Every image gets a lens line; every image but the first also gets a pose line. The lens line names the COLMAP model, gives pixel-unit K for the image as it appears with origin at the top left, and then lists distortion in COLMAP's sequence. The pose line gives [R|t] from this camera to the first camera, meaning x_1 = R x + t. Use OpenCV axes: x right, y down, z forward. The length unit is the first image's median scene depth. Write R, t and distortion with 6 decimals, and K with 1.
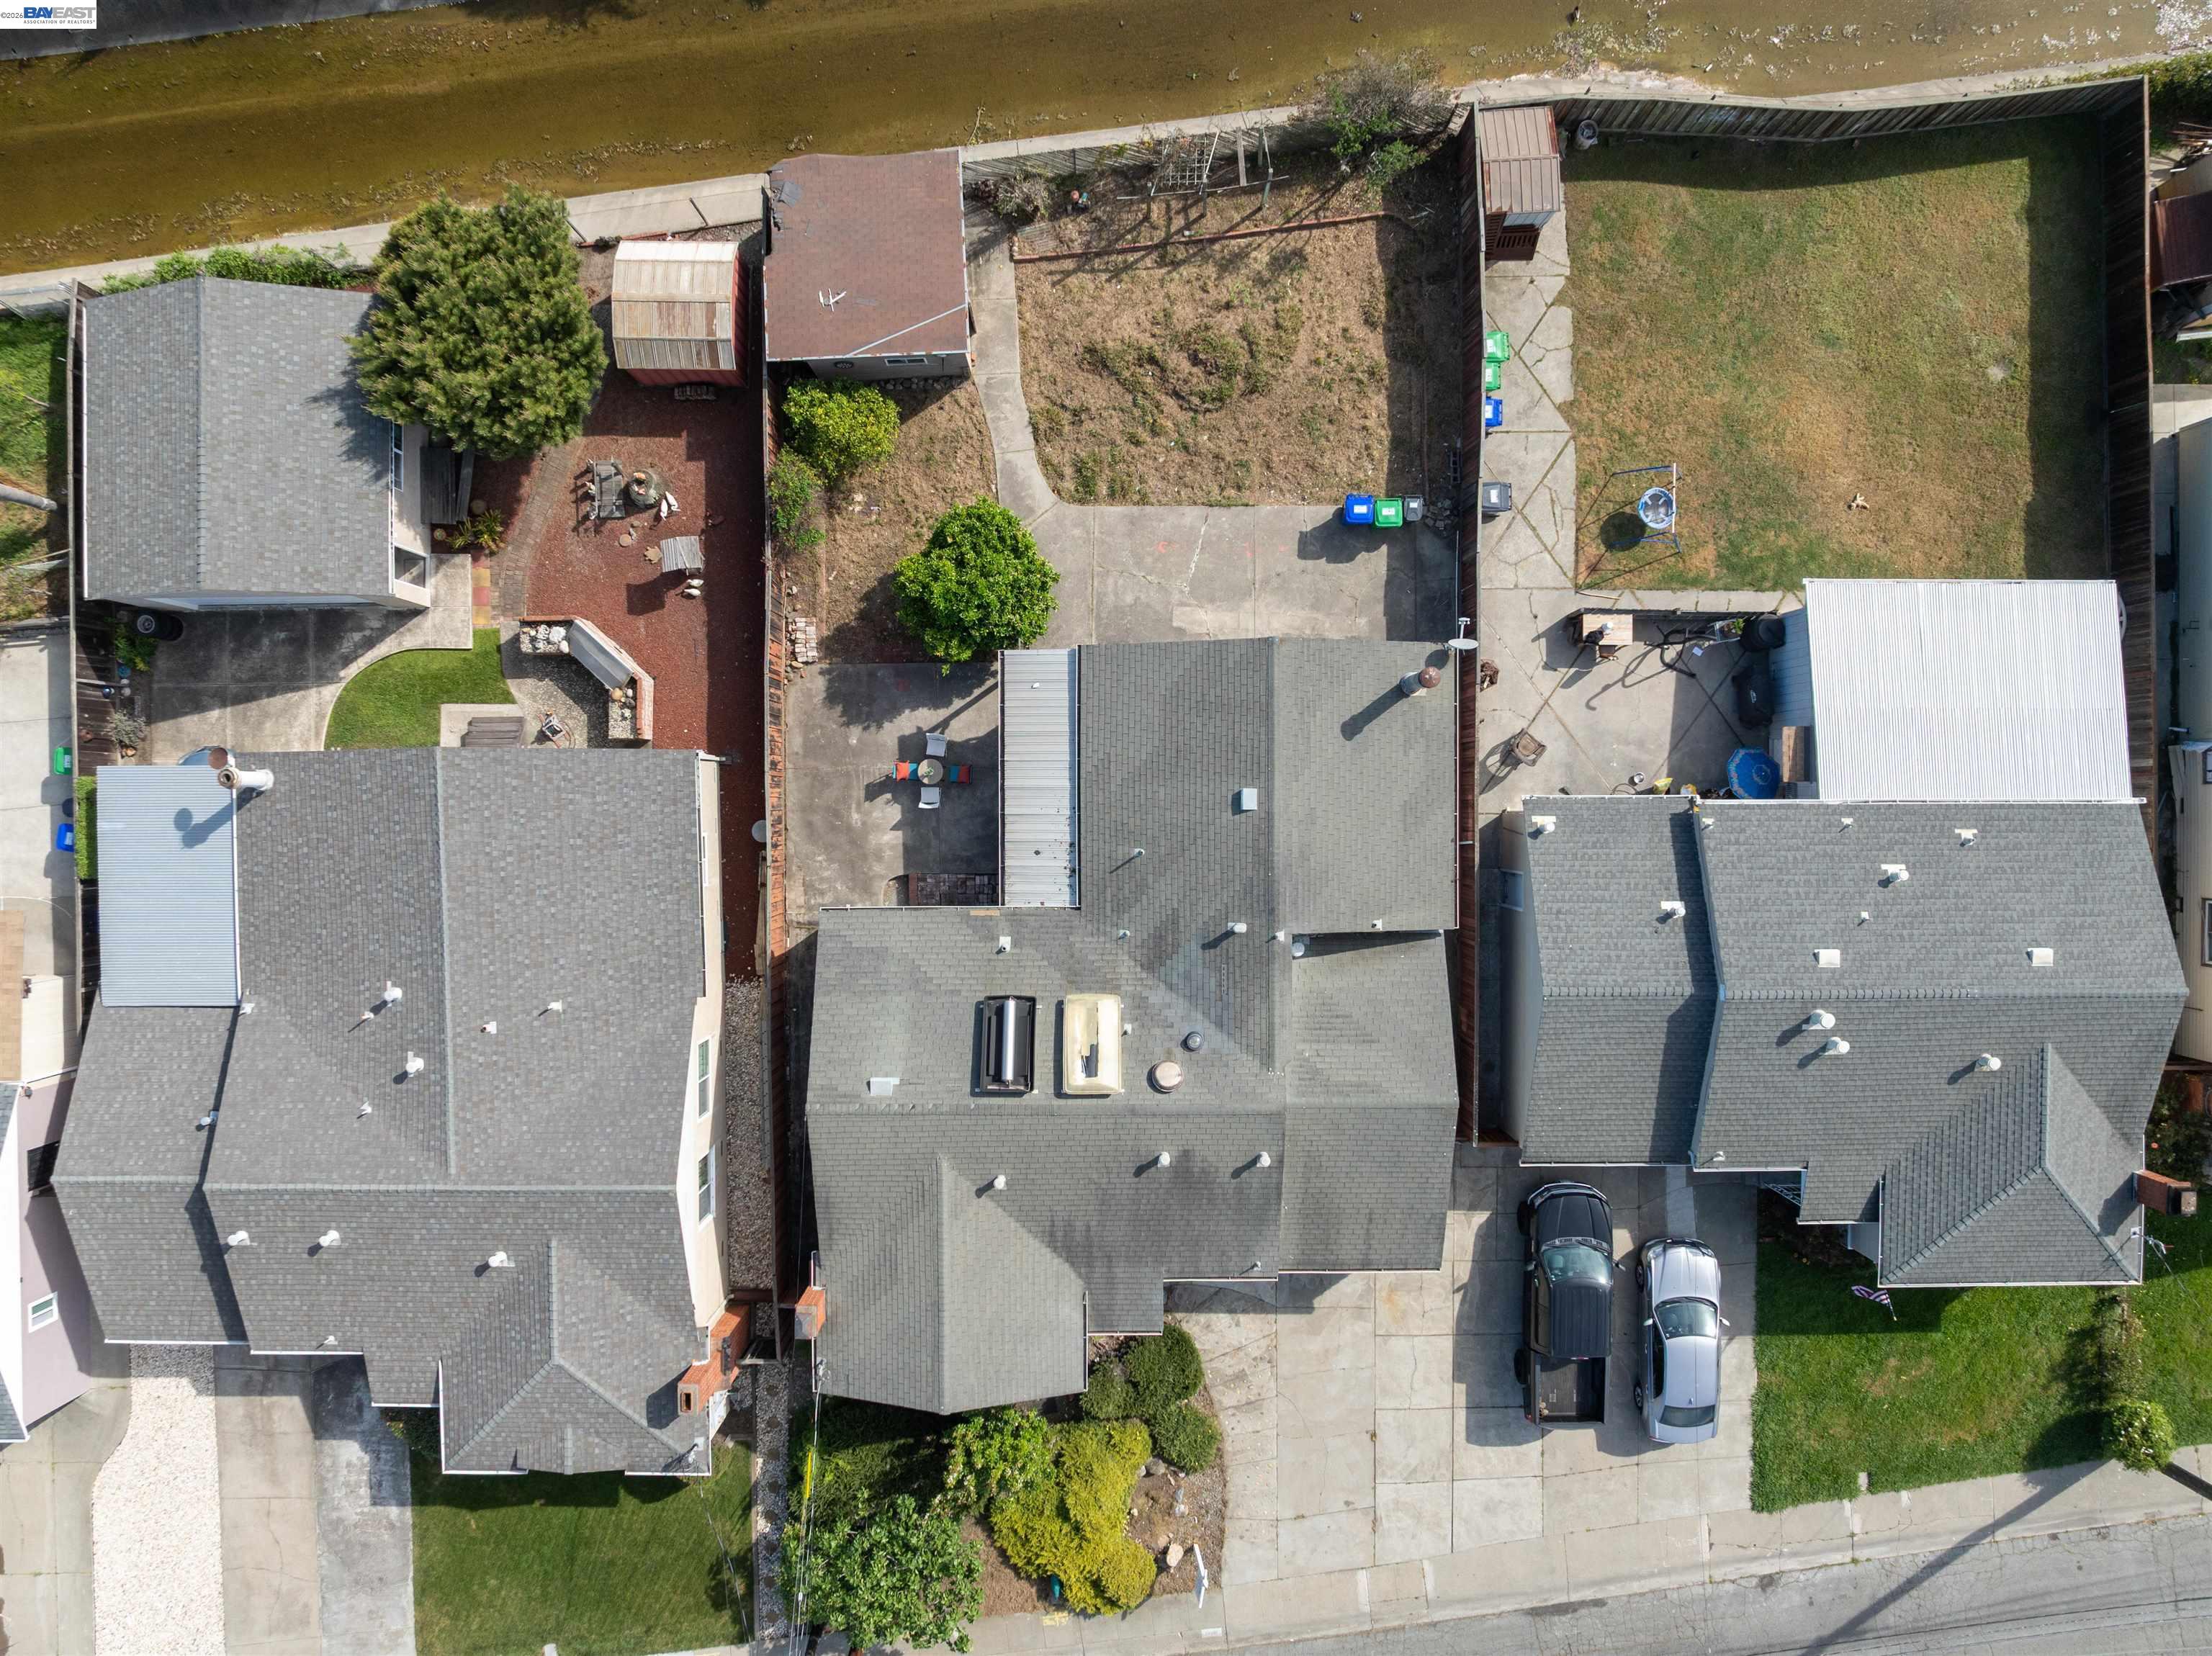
lens RADIAL K [[1557.8, 0, 1109.2], [0, 1557.8, 830.9], [0, 0, 1]] dist [-0.047345, 0.020629]
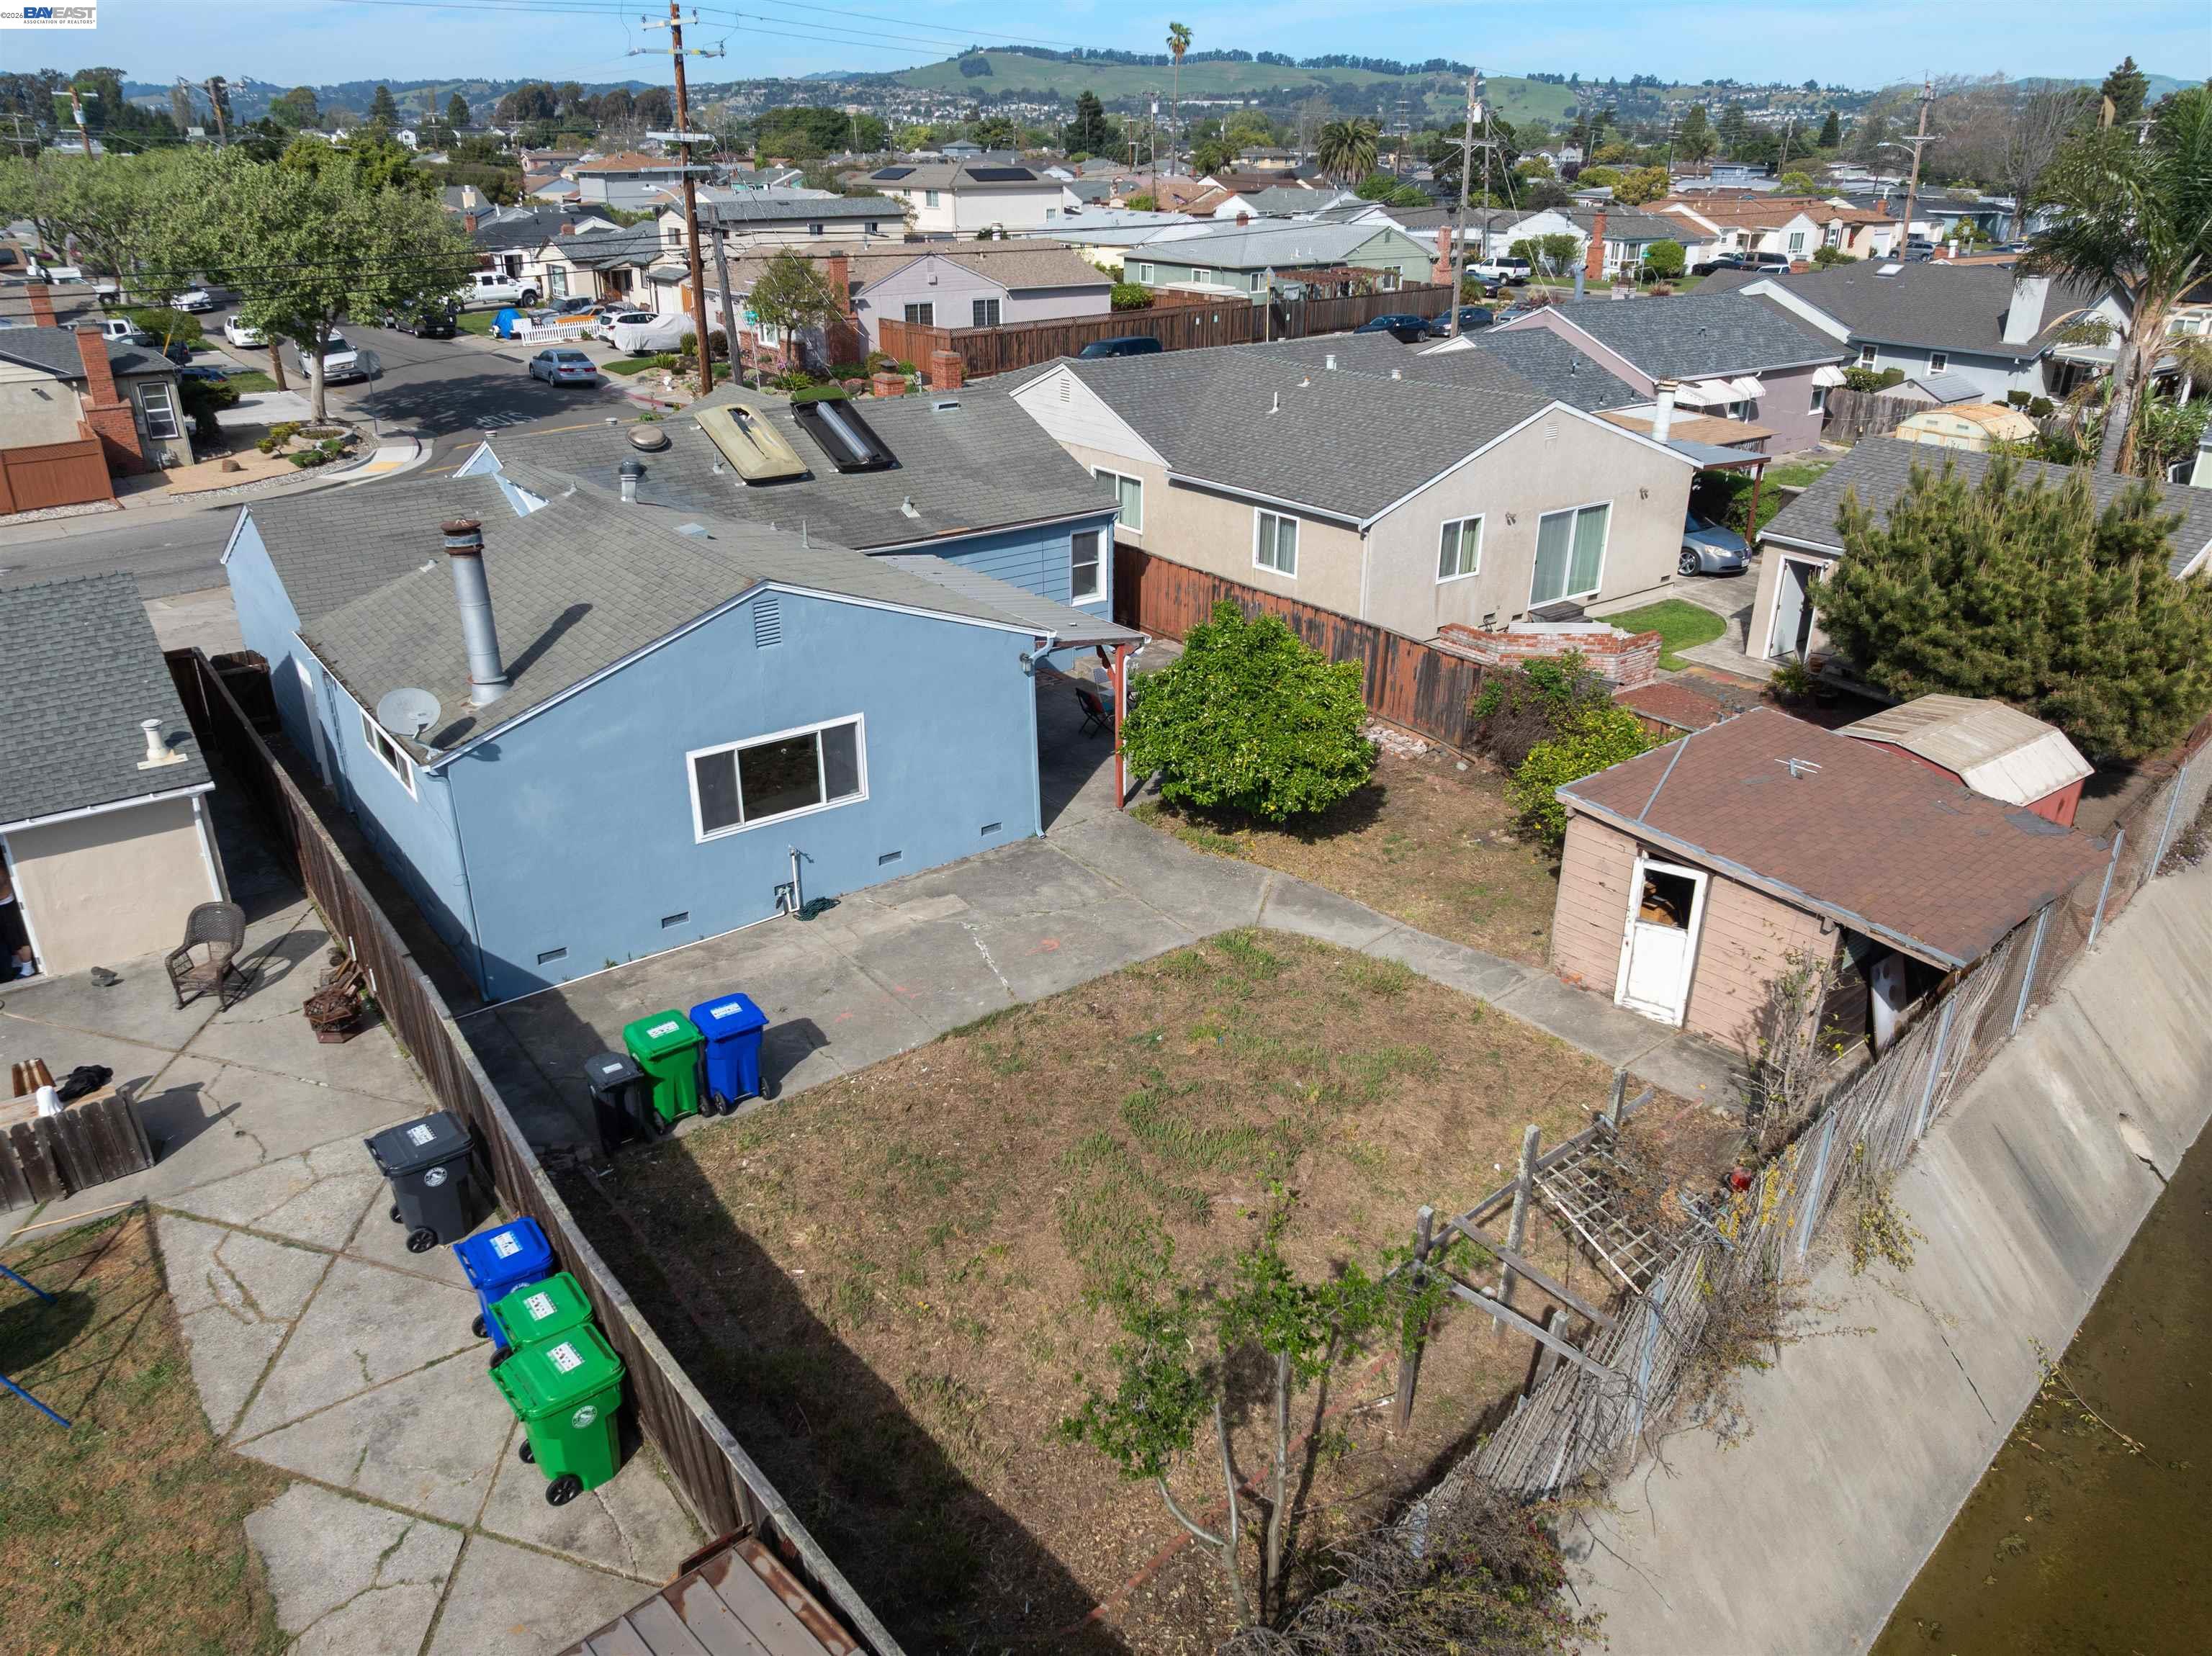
lens RADIAL K [[1557.8, 0, 1106.9], [0, 1557.8, 830.7], [0, 0, 1]] dist [-0.047345, 0.020629]
pose [[-0.798910, 0.242875, -0.550232, 0.302862], [-0.601326, -0.341217, 0.722481, -0.569109], [-0.012276, 0.908065, 0.418649, 0.759187]]
